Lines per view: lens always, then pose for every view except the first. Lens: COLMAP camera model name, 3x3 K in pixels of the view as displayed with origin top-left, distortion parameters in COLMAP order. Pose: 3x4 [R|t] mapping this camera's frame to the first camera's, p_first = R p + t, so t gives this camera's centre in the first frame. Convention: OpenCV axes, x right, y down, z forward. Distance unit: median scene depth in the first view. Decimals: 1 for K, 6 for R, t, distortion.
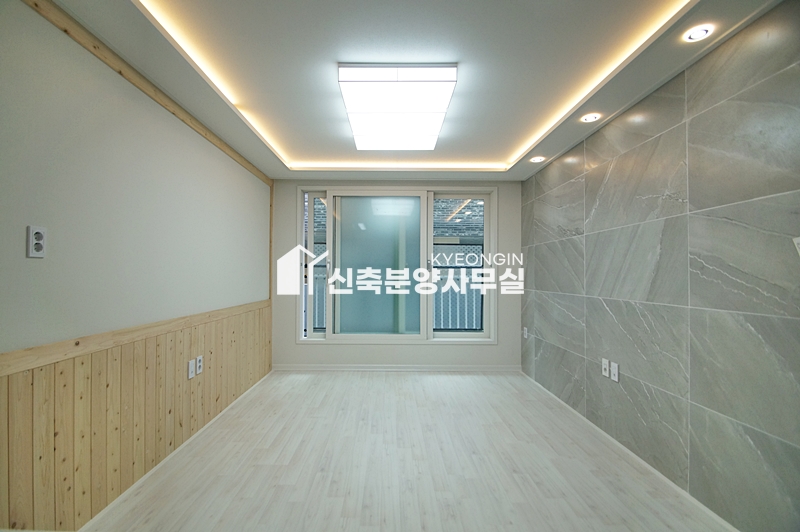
lens RADIAL K [[352.6, 0, 390.3], [0, 352.6, 270.9], [0, 0, 1]] dist [0.006417, -0.011268]
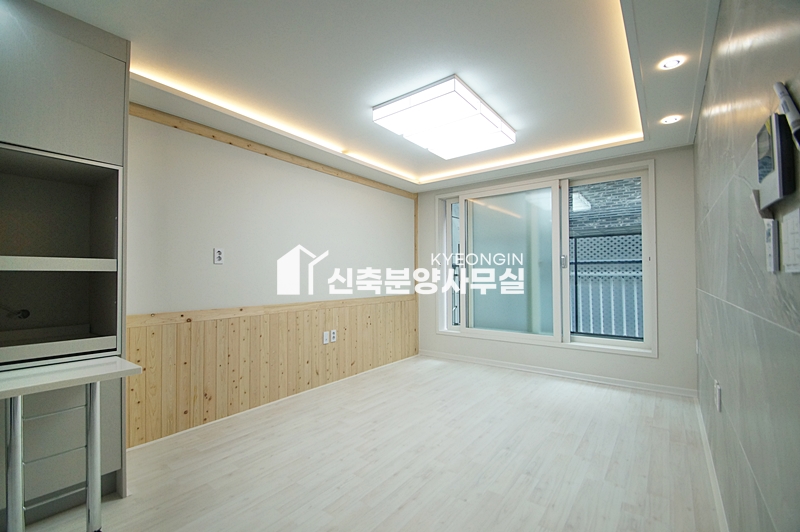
lens RADIAL K [[352.6, 0, 390.0], [0, 352.6, 271.7], [0, 0, 1]] dist [0.006417, -0.011268]
pose [[0.786200, -0.015794, -0.617770, 0.556719], [0.014554, 0.999869, -0.007040, 0.019949], [0.617801, -0.003456, 0.786327, 0.015785]]
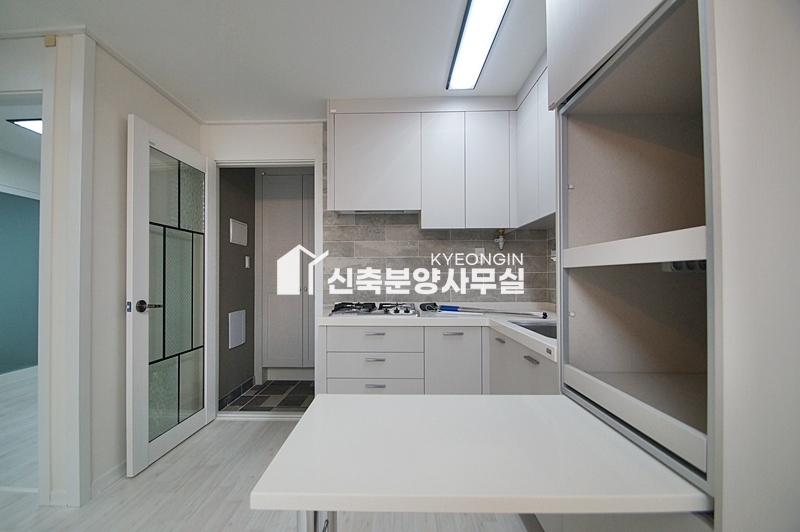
lens RADIAL K [[352.6, 0, 390.9], [0, 352.6, 275.0], [0, 0, 1]] dist [0.006417, -0.011268]
pose [[-0.999679, -0.000511, 0.025331, -0.104288], [-0.001007, 0.999807, -0.019600, 0.023110], [-0.025316, -0.019619, -0.999487, 0.500603]]
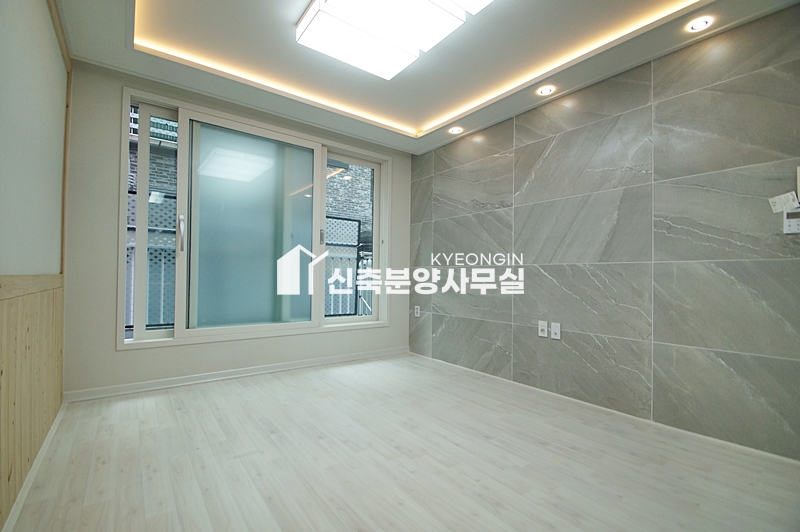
lens RADIAL K [[352.6, 0, 389.1], [0, 352.6, 272.9], [0, 0, 1]] dist [0.006417, -0.011268]
pose [[0.808304, 0.012367, 0.588636, -0.424924], [-0.016292, 0.999866, 0.001364, 0.114871], [-0.588541, -0.010692, 0.808397, 0.427789]]
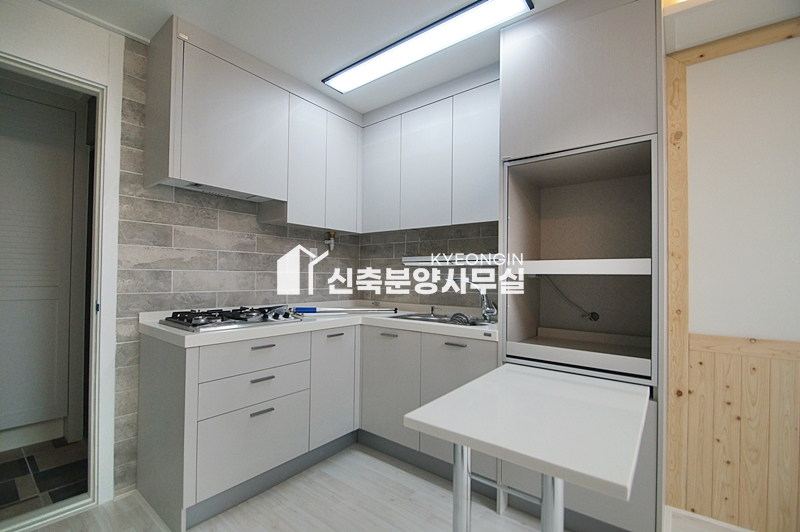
lens RADIAL K [[352.6, 0, 389.4], [0, 352.6, 271.5], [0, 0, 1]] dist [0.006417, -0.011268]
pose [[-0.629507, -0.022416, -0.776672, 0.349090], [-0.004473, 0.999672, -0.025226, 0.017173], [0.776982, -0.012406, -0.629401, 0.266538]]
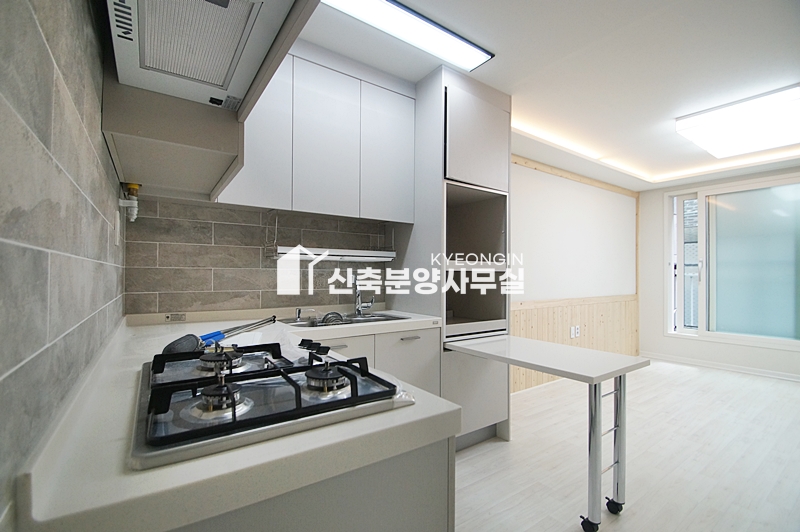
lens RADIAL K [[352.6, 0, 389.3], [0, 352.6, 273.3], [0, 0, 1]] dist [0.006417, -0.011268]
pose [[0.556596, -0.006802, -0.830755, 0.297729], [0.008427, 0.999961, -0.002541, 0.011511], [0.830740, -0.005586, 0.556632, -0.565281]]
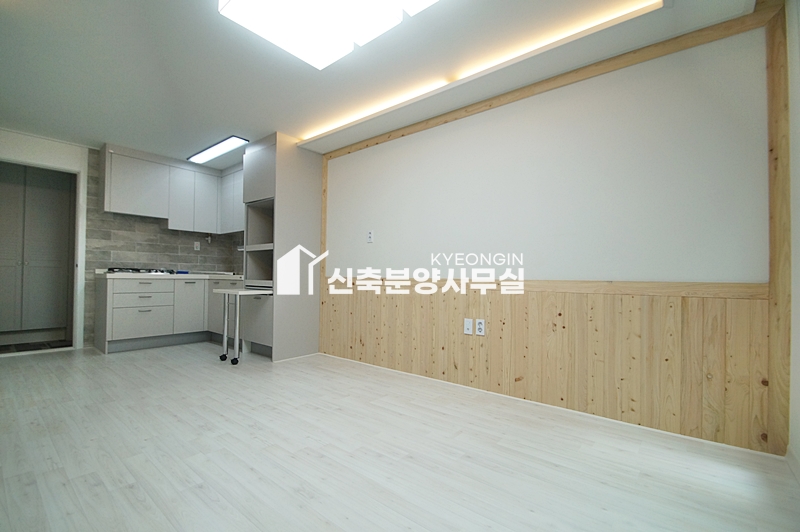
lens RADIAL K [[352.6, 0, 389.8], [0, 352.6, 273.0], [0, 0, 1]] dist [0.006417, -0.011268]
pose [[-0.647594, -0.020619, -0.761707, 0.473159], [-0.006623, 0.999748, -0.021432, 0.133796], [0.761957, -0.008834, -0.647567, 1.558872]]
